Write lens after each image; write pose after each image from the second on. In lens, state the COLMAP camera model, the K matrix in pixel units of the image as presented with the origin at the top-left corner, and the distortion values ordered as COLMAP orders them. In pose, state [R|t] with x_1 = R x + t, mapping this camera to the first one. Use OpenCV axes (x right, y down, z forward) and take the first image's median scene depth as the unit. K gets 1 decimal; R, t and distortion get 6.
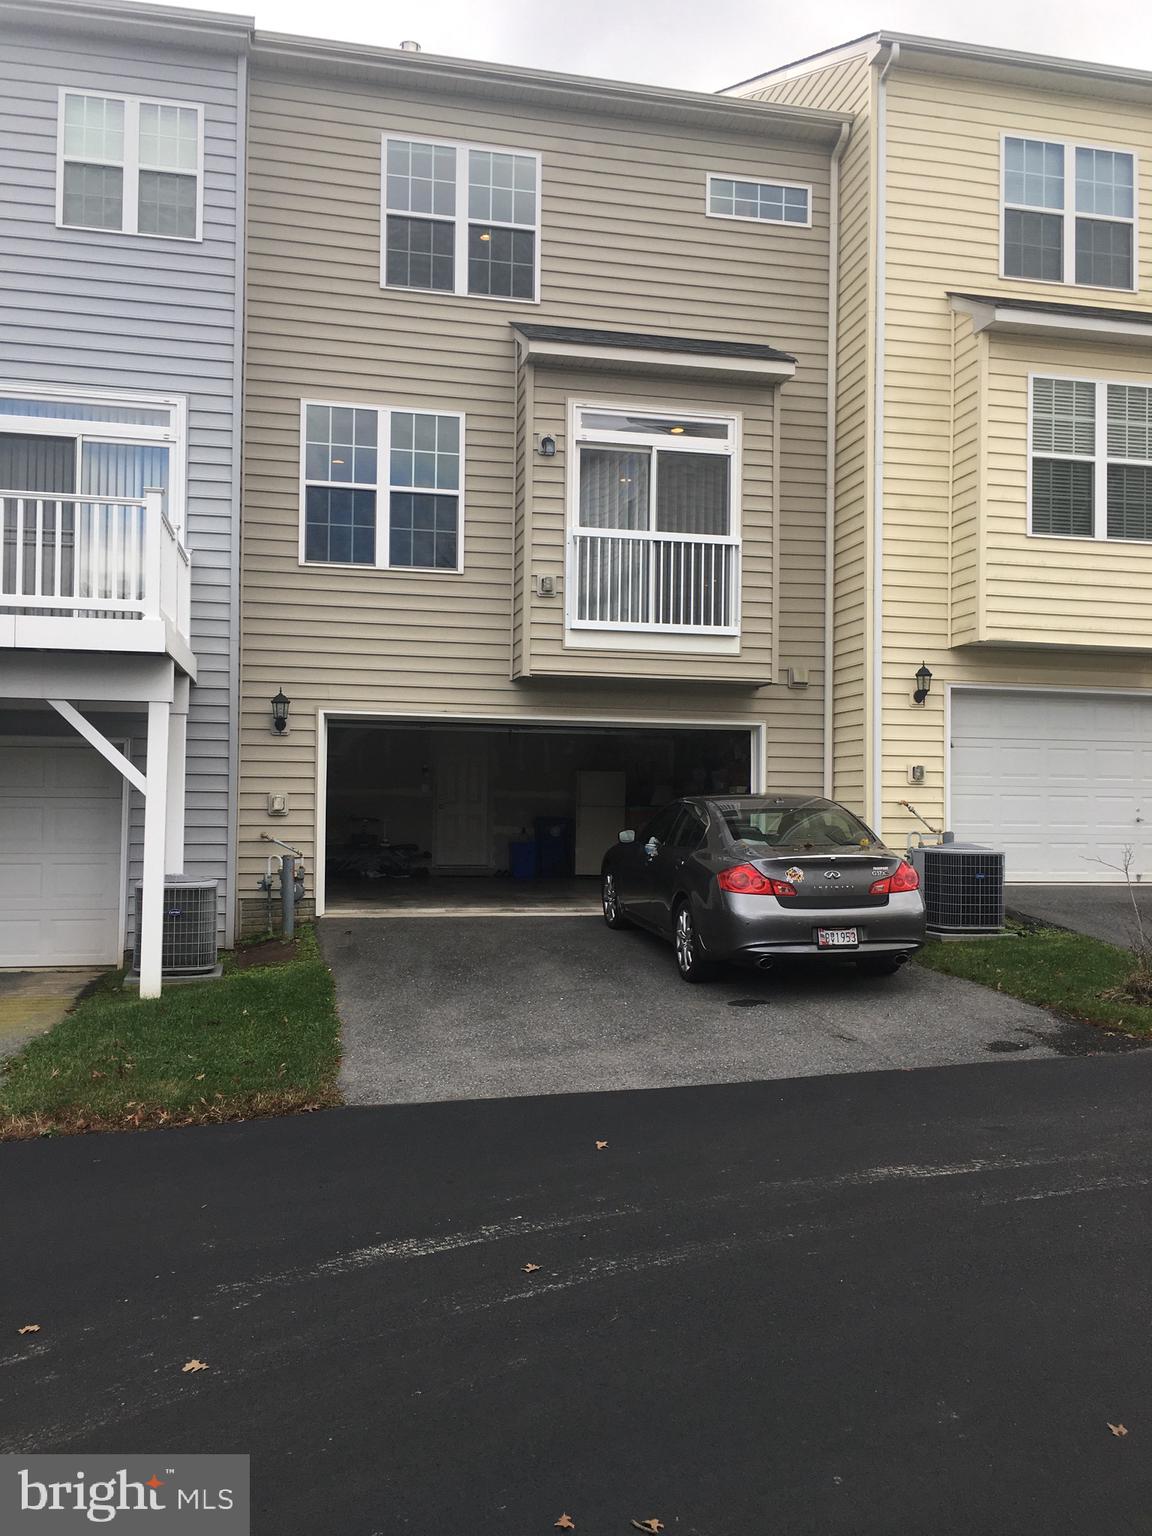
lens RADIAL K [[1322.6, 0, 576.0], [0, 1322.6, 768.0], [0, 0, 1]] dist [0.065679, -0.060195]
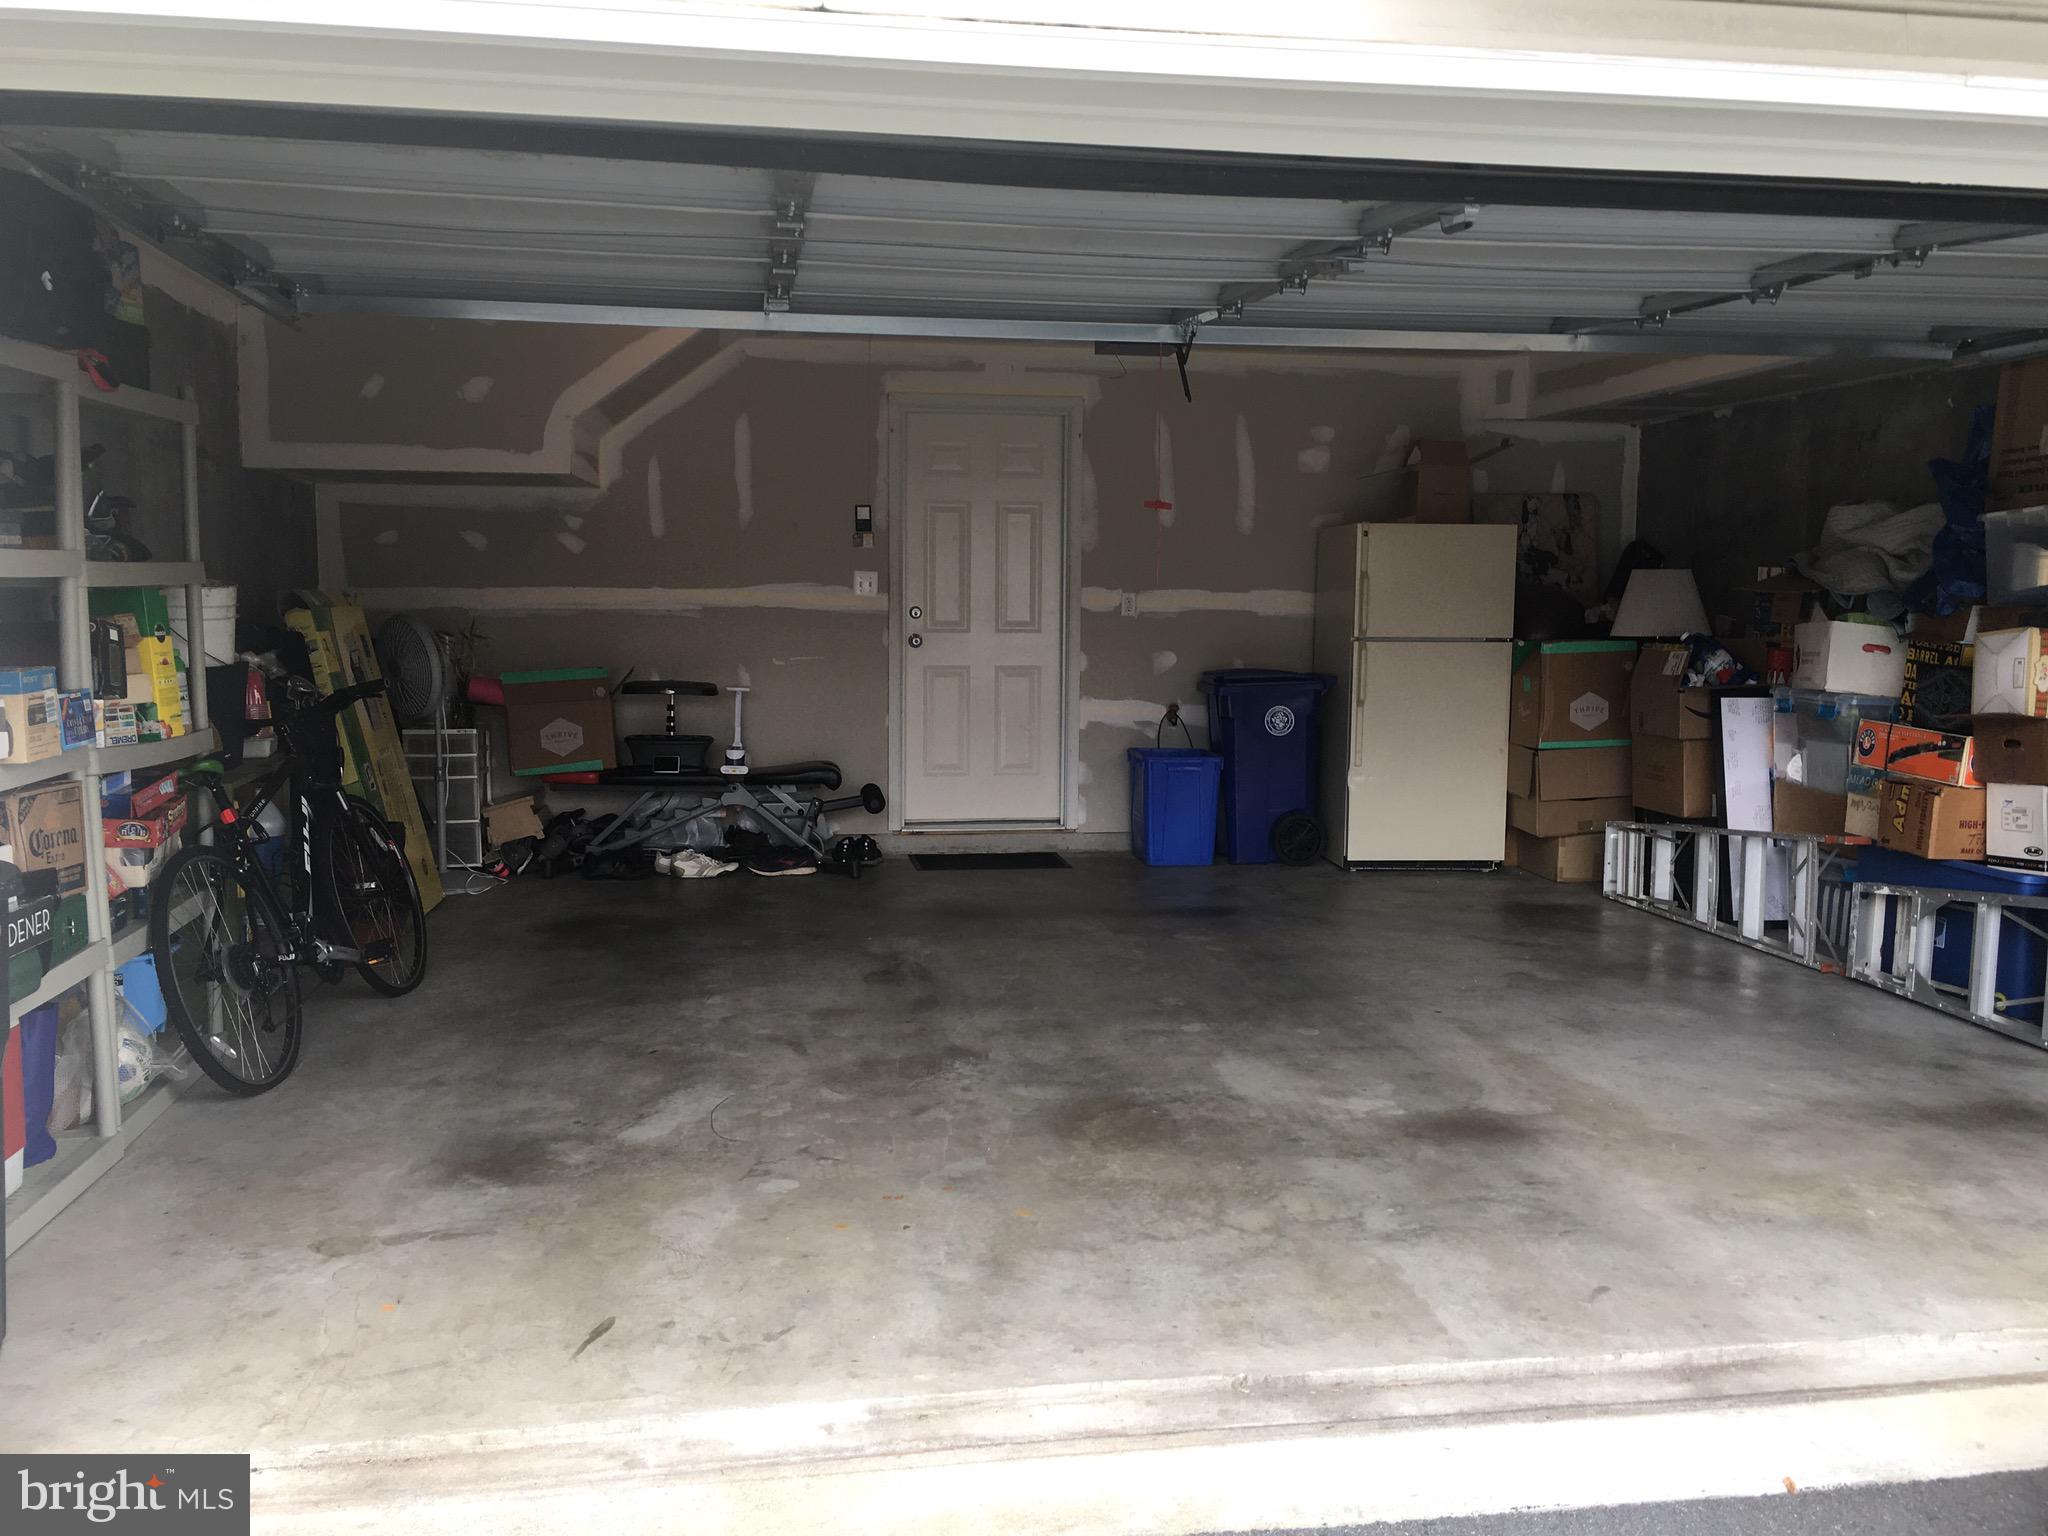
lens RADIAL K [[1763.5, 0, 1024.0], [0, 1763.5, 768.0], [0, 0, 1]] dist [0.065679, -0.060195]
pose [[0.997337, -0.002982, -0.072873, -0.045229], [0.012013, 0.992234, 0.123808, 0.006965], [0.071938, -0.124353, 0.989627, 0.580689]]
